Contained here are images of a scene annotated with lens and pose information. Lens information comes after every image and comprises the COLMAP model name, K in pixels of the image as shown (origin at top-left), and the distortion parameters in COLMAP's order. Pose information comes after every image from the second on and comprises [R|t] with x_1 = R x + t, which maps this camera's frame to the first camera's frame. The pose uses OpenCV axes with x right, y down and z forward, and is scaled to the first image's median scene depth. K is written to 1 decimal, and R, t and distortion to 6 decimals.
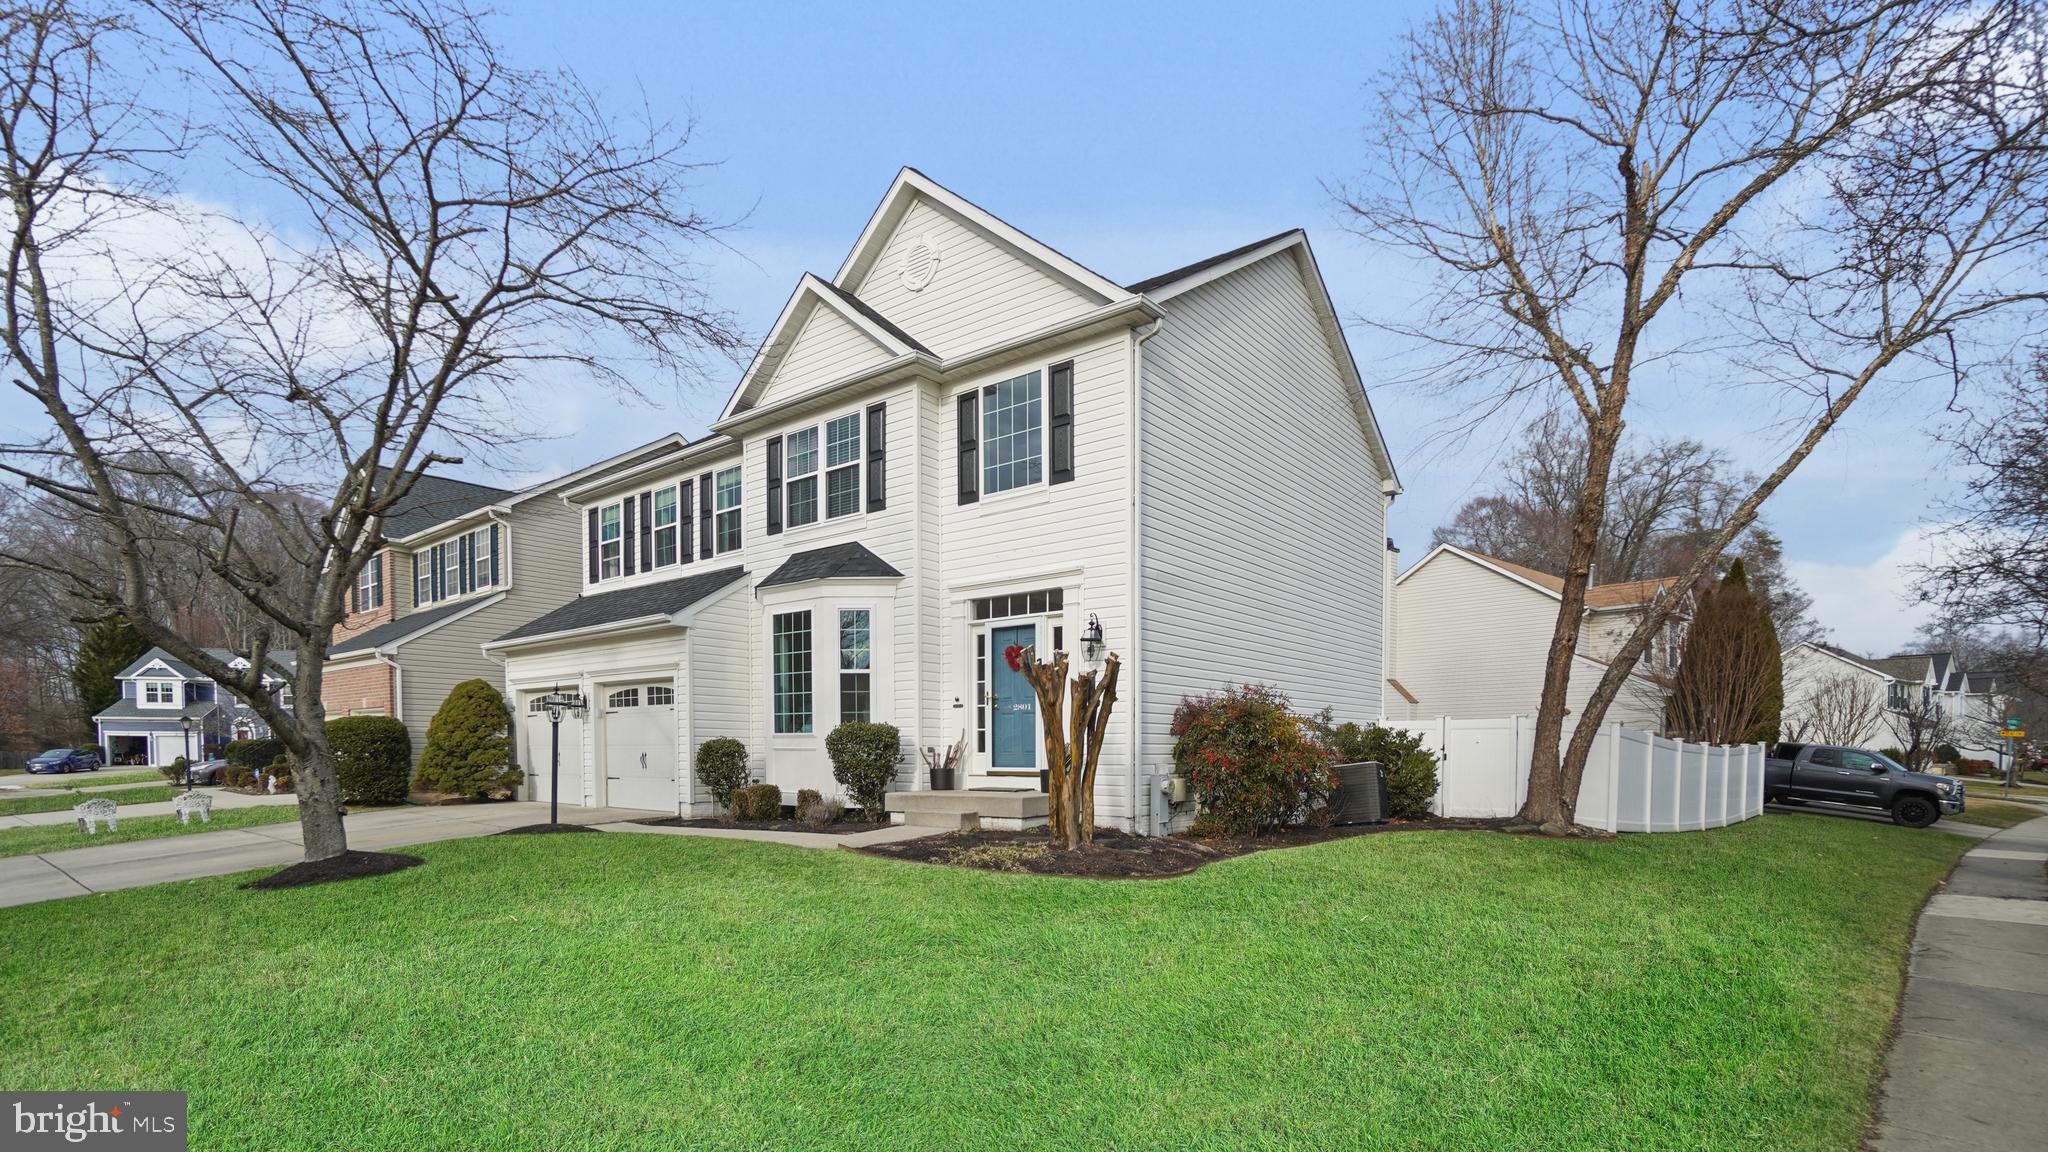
lens RADIAL K [[924.2, 0, 995.1], [0, 924.2, 561.0], [0, 0, 1]] dist [-0.060929, 0.019434]
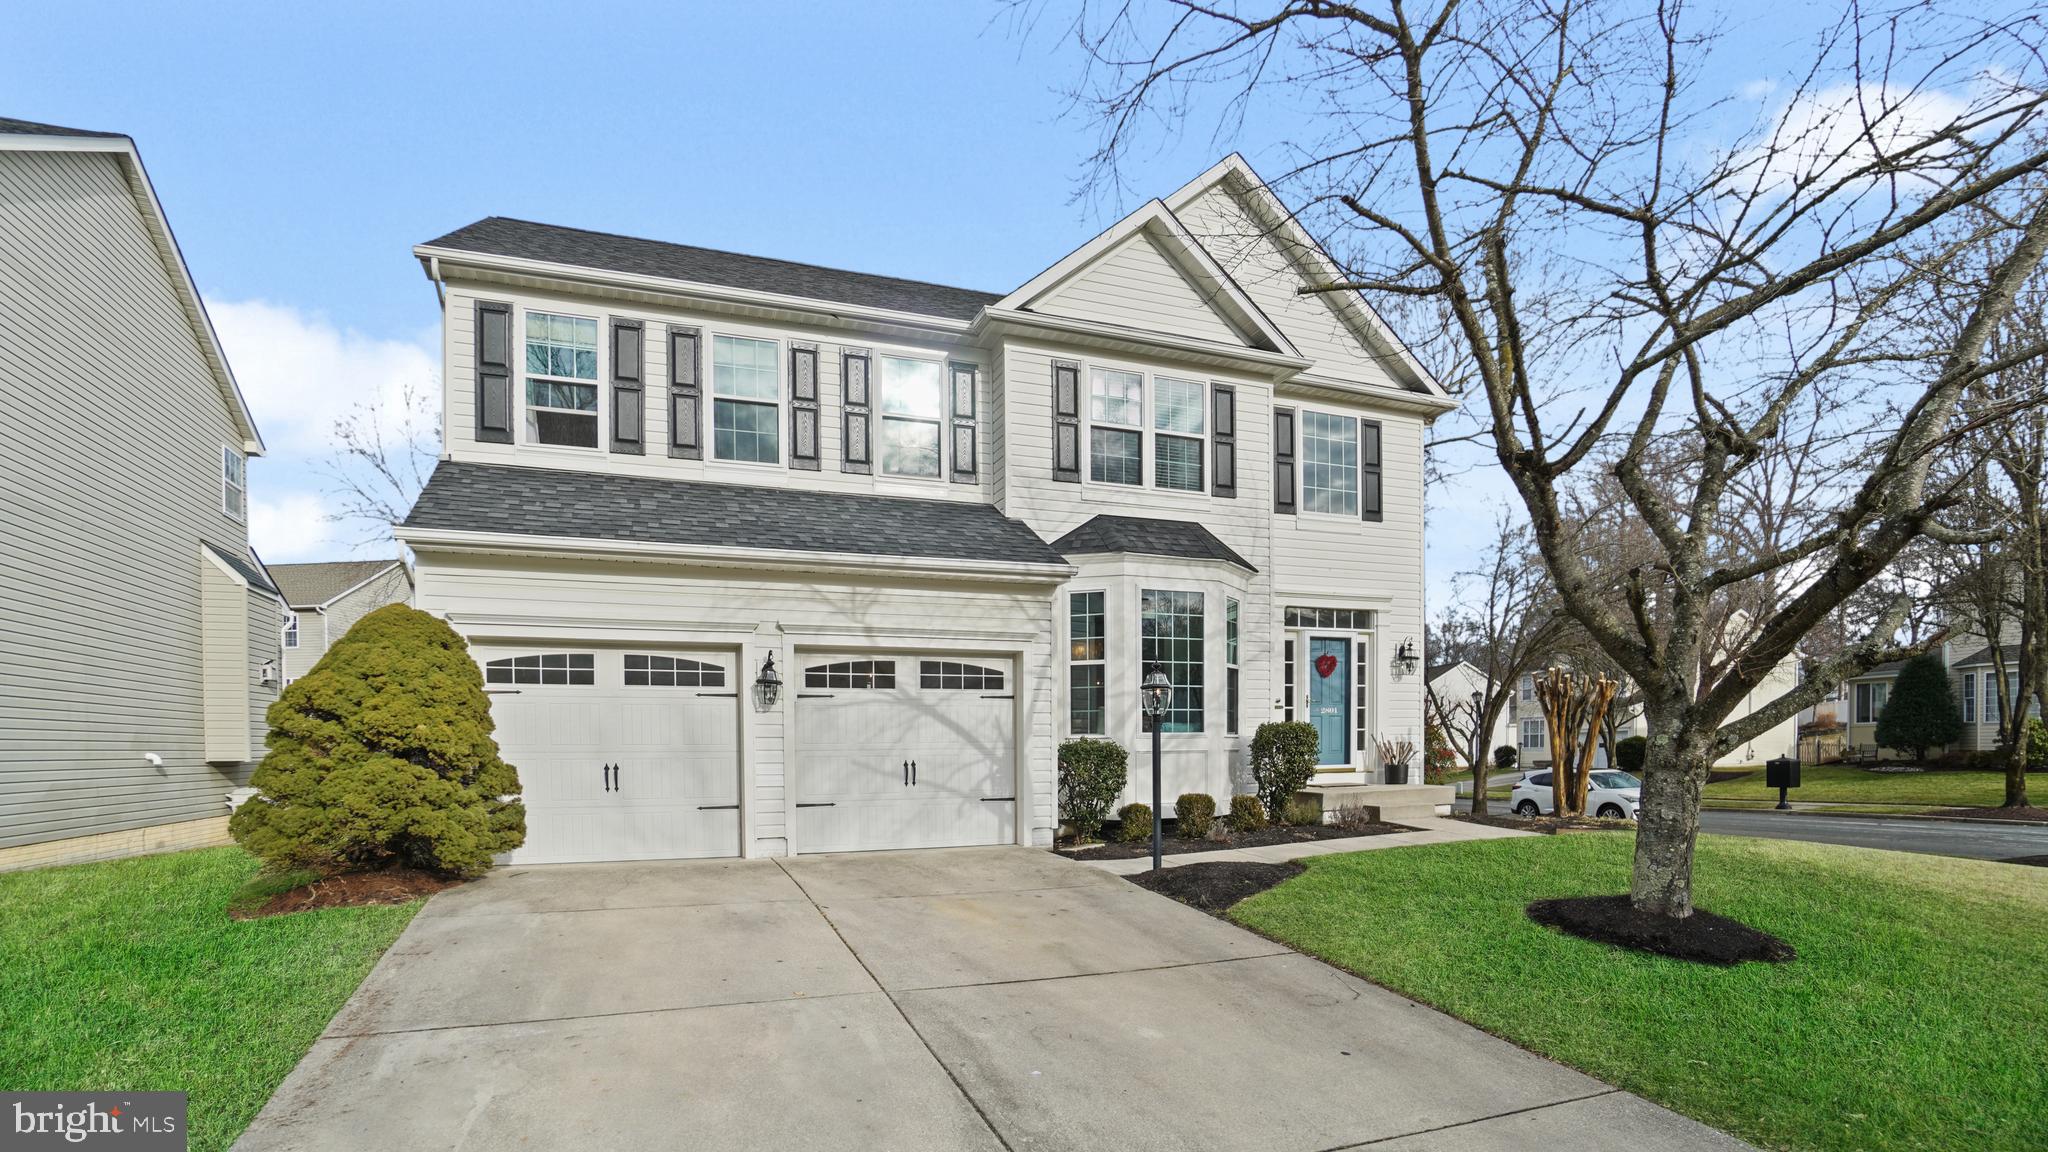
lens RADIAL K [[924.2, 0, 995.1], [0, 924.2, 561.0], [0, 0, 1]] dist [-0.060929, 0.019434]
pose [[0.534758, 0.174406, 0.826811, -1.006014], [-0.152344, 0.982334, -0.108680, 0.145751], [-0.831159, -0.067842, 0.551881, 0.667318]]
